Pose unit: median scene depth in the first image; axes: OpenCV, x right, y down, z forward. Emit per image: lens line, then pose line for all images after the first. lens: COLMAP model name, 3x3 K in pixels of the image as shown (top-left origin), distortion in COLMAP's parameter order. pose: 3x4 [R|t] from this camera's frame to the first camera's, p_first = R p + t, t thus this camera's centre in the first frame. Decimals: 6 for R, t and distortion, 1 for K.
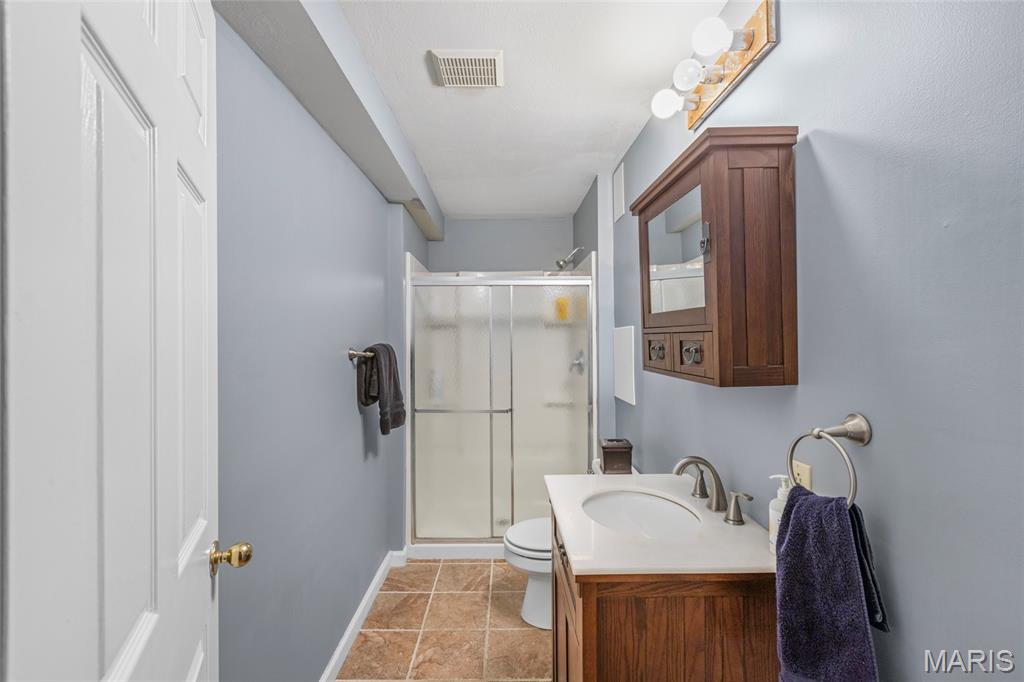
lens RADIAL K [[455.0, 0, 509.7], [0, 455.0, 334.0], [0, 0, 1]] dist [0.002639, -0.000830]
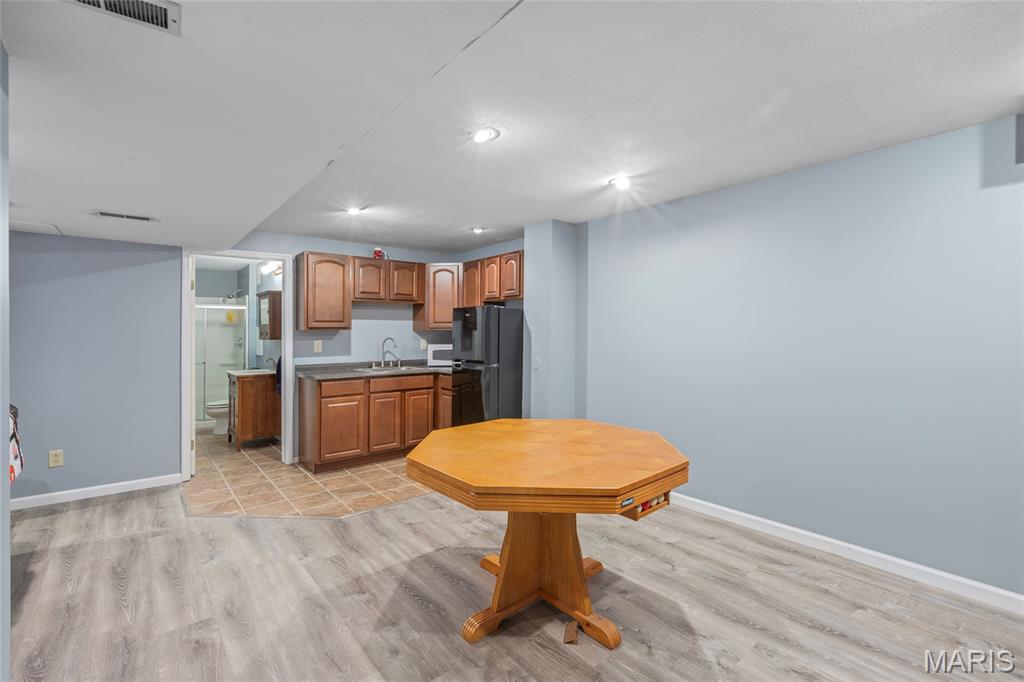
lens RADIAL K [[455.0, 0, 508.7], [0, 455.0, 334.4], [0, 0, 1]] dist [0.002639, -0.000830]
pose [[0.773433, 0.011057, 0.633781, -0.237571], [-0.015040, 0.999886, 0.000911, 0.000856], [-0.633699, -0.010237, 0.773512, -1.533828]]
